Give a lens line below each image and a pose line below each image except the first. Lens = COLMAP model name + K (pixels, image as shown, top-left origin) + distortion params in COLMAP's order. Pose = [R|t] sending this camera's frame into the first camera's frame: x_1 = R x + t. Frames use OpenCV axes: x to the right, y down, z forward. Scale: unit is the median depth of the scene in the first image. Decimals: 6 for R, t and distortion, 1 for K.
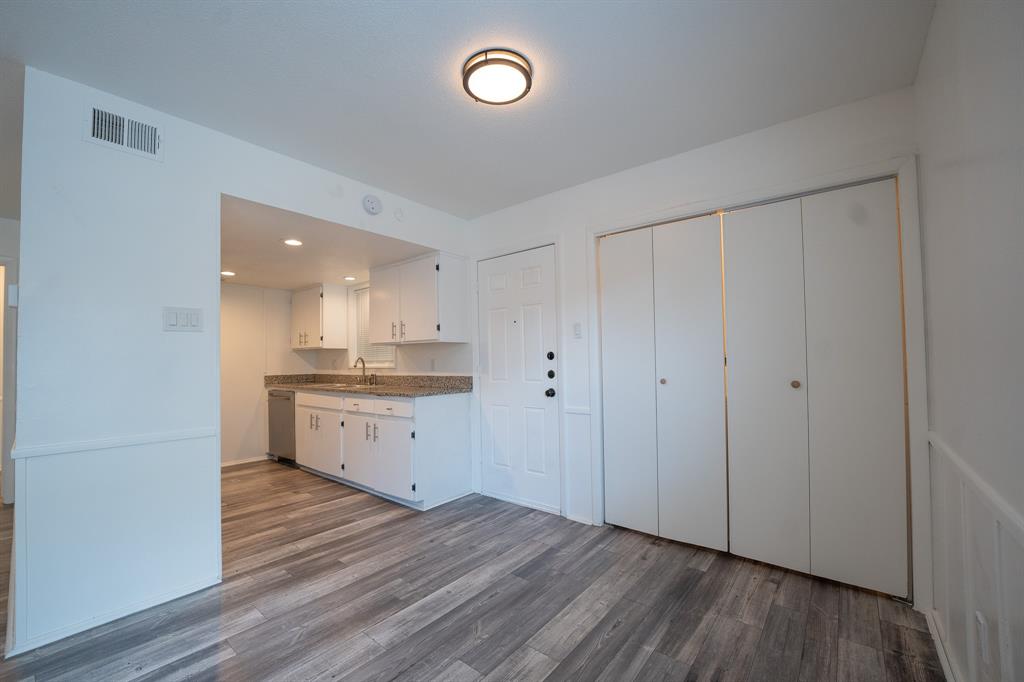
lens RADIAL K [[415.8, 0, 502.7], [0, 415.8, 345.8], [0, 0, 1]] dist [-0.027290, 0.002077]
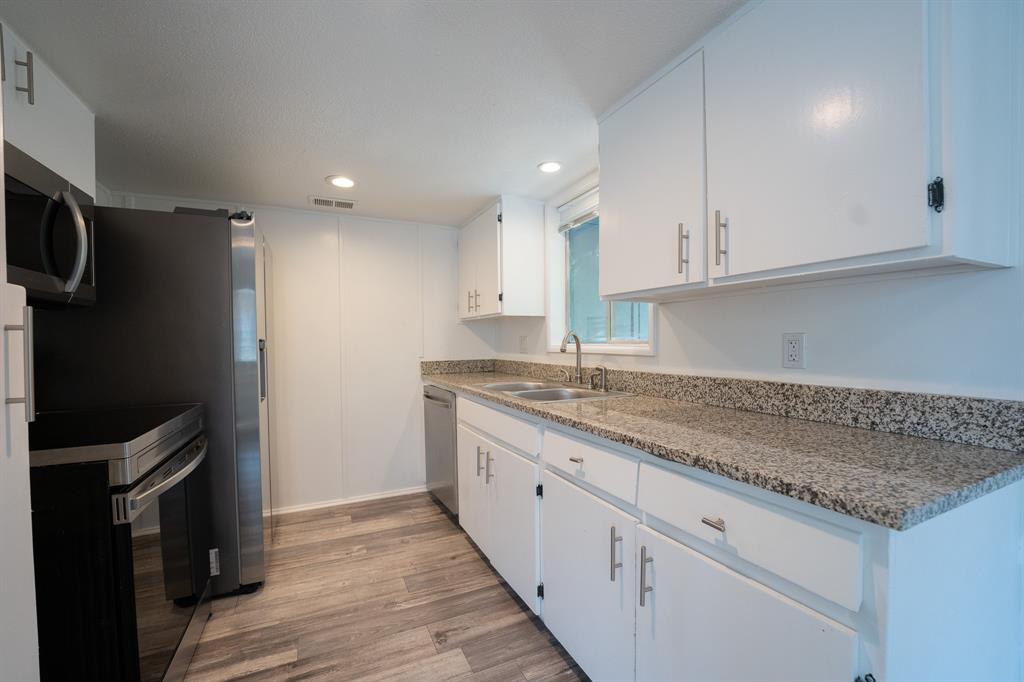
lens RADIAL K [[415.8, 0, 506.1], [0, 415.8, 345.4], [0, 0, 1]] dist [-0.027290, 0.002077]
pose [[0.907287, 0.010627, -0.420377, -0.249842], [0.011301, 0.998703, 0.049637, 0.023310], [0.420360, -0.049786, 0.905991, 0.629584]]
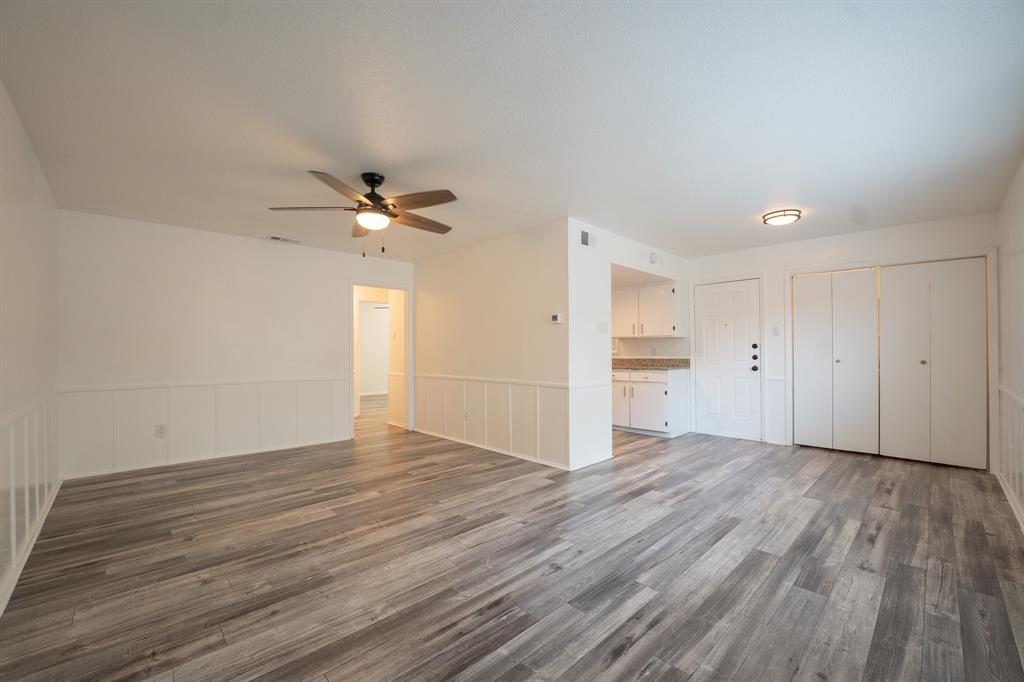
lens RADIAL K [[415.8, 0, 500.8], [0, 415.8, 346.5], [0, 0, 1]] dist [-0.027290, 0.002077]
pose [[0.992182, 0.006425, -0.124637, -0.563658], [-0.003147, 0.999644, 0.026480, -0.011925], [0.124763, -0.025881, 0.991849, -0.621612]]
